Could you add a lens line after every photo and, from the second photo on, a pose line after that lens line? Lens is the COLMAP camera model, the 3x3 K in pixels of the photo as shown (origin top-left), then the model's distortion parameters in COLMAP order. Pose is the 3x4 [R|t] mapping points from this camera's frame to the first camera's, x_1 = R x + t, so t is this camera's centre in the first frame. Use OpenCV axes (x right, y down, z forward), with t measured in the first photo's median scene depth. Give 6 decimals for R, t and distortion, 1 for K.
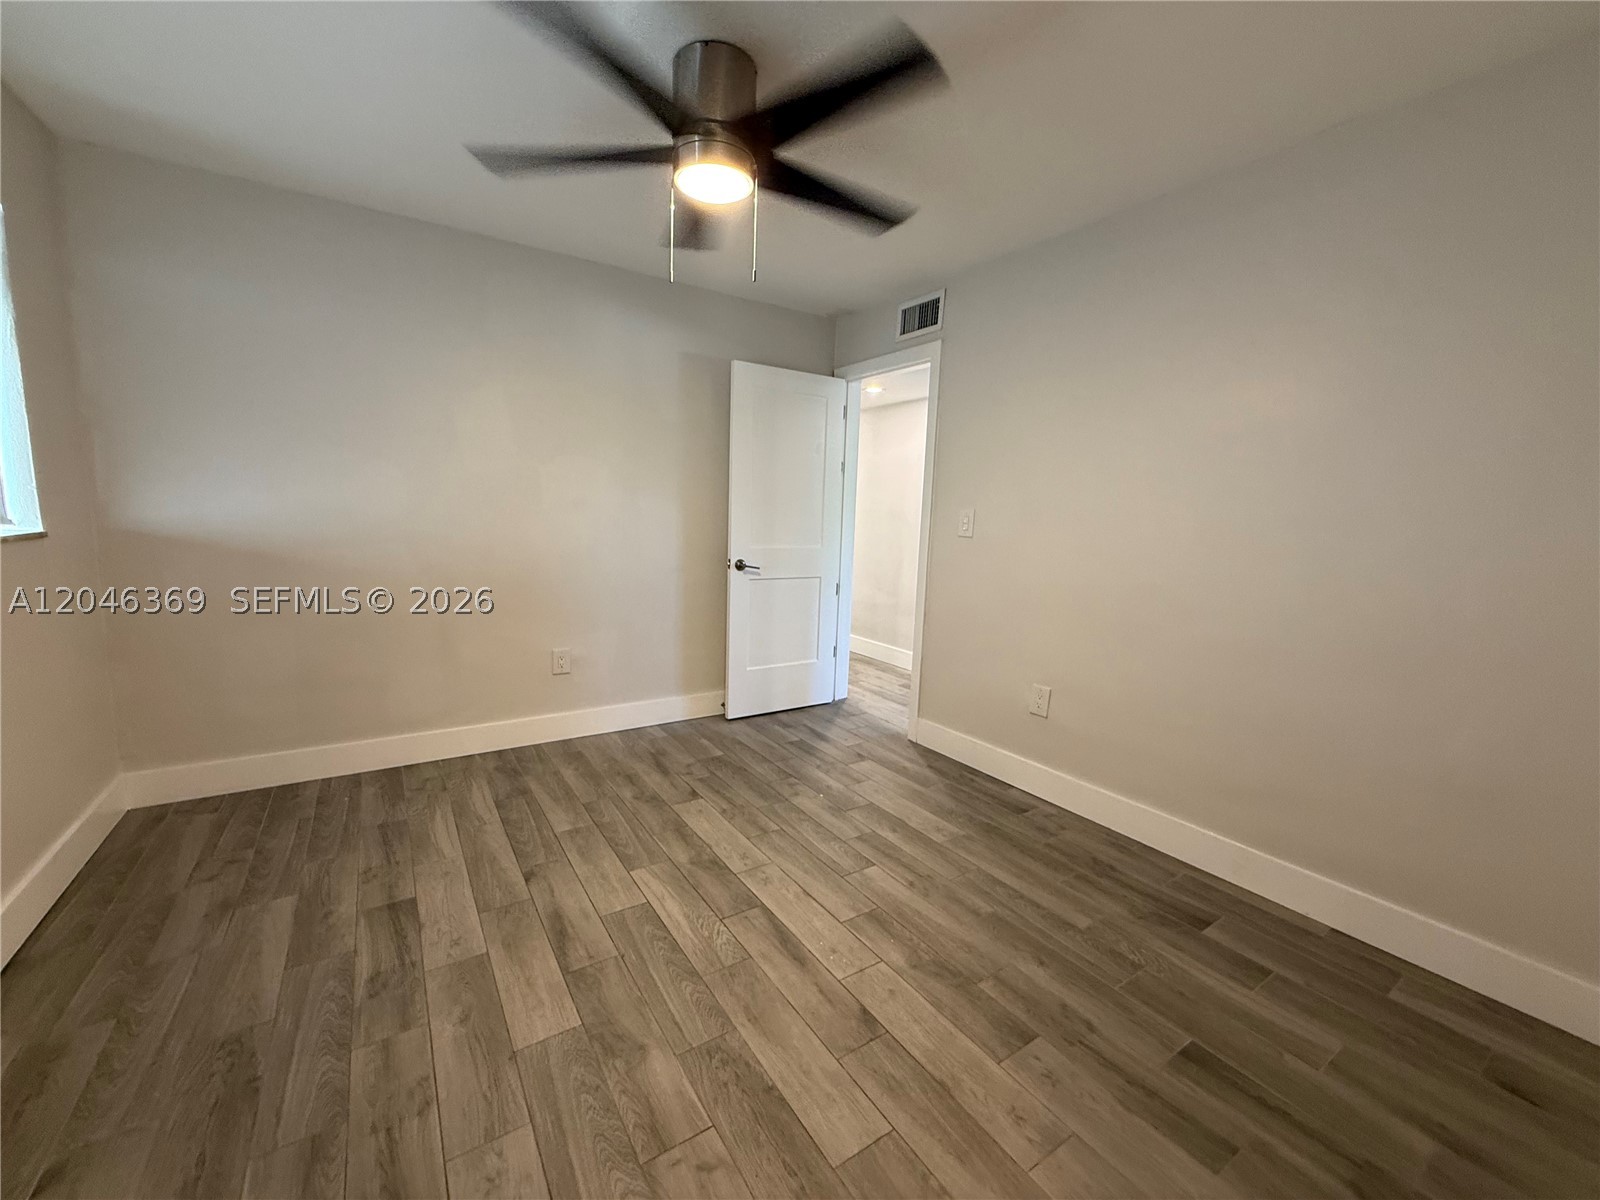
lens RADIAL K [[636.9, 0, 793.9], [0, 636.9, 600.7], [0, 0, 1]] dist [-0.002096, -0.000289]
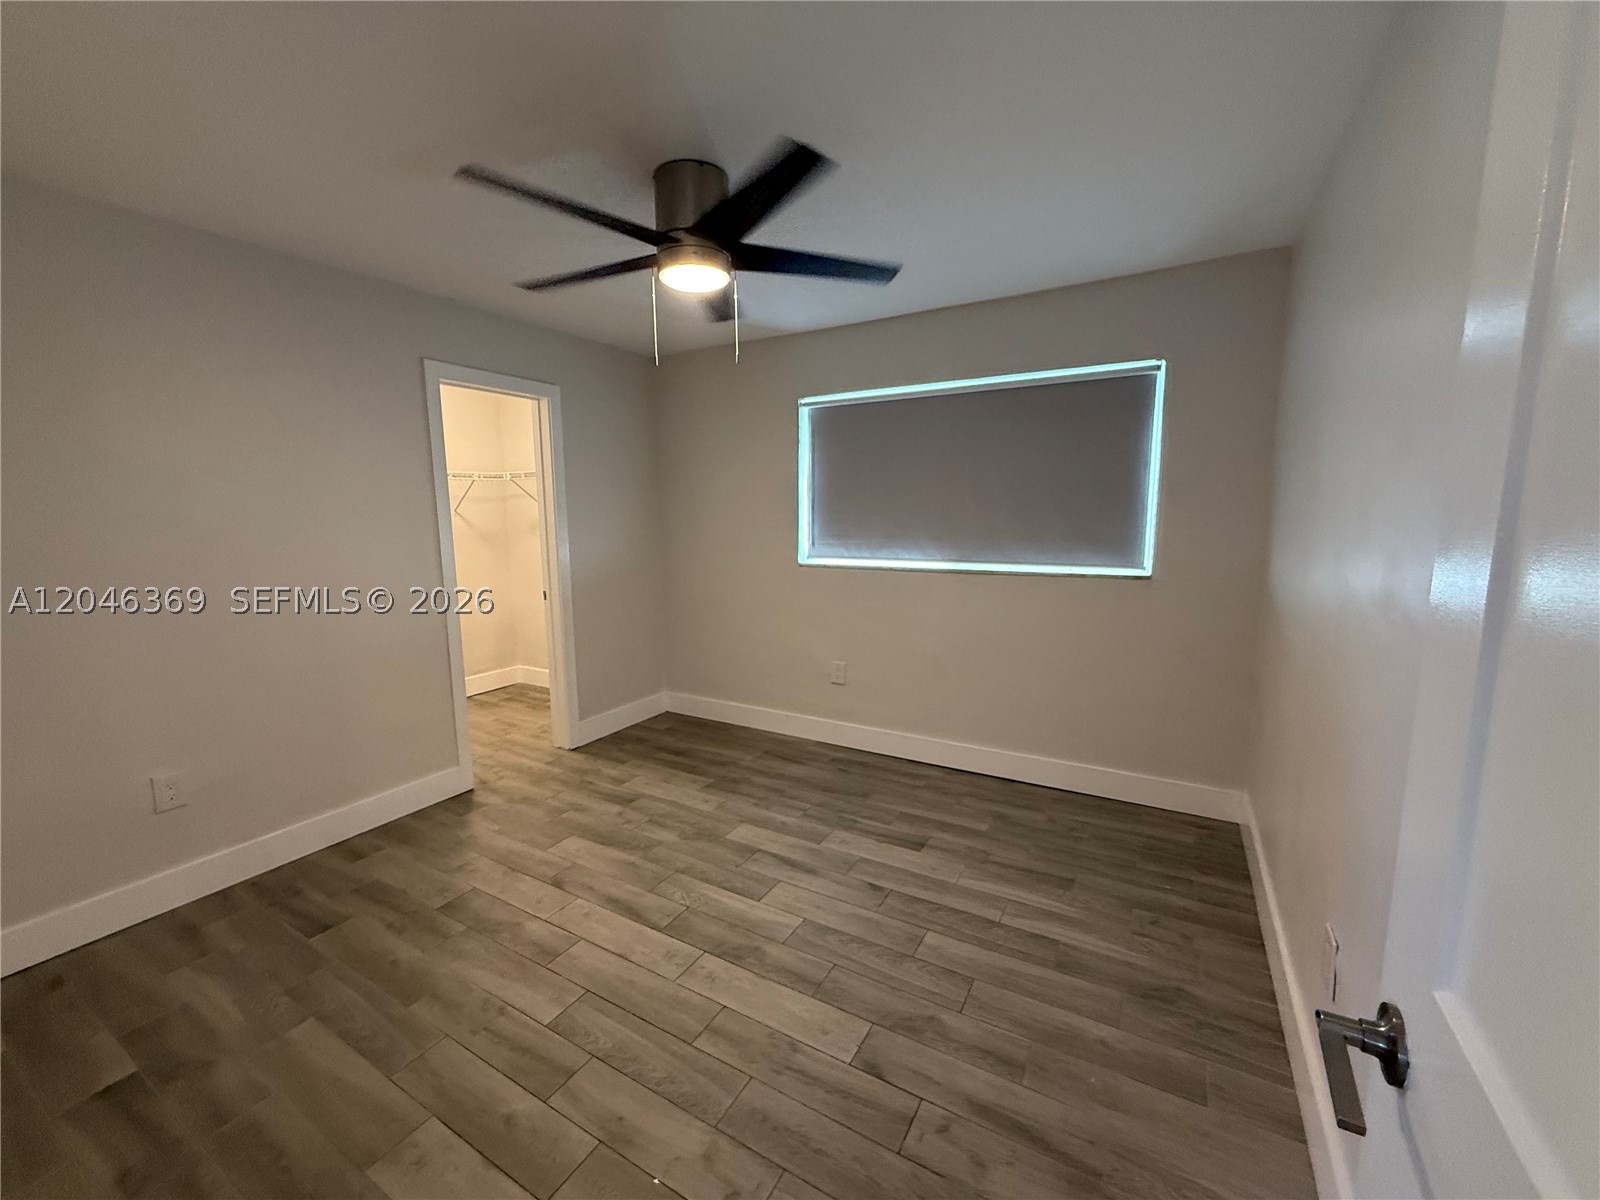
lens RADIAL K [[636.9, 0, 793.9], [0, 636.9, 600.7], [0, 0, 1]] dist [-0.002096, -0.000289]
pose [[-0.894681, 0.039948, -0.444917, 0.210940], [-0.078757, 0.966285, 0.245132, -0.349810], [0.439709, 0.254355, -0.861371, 1.935064]]
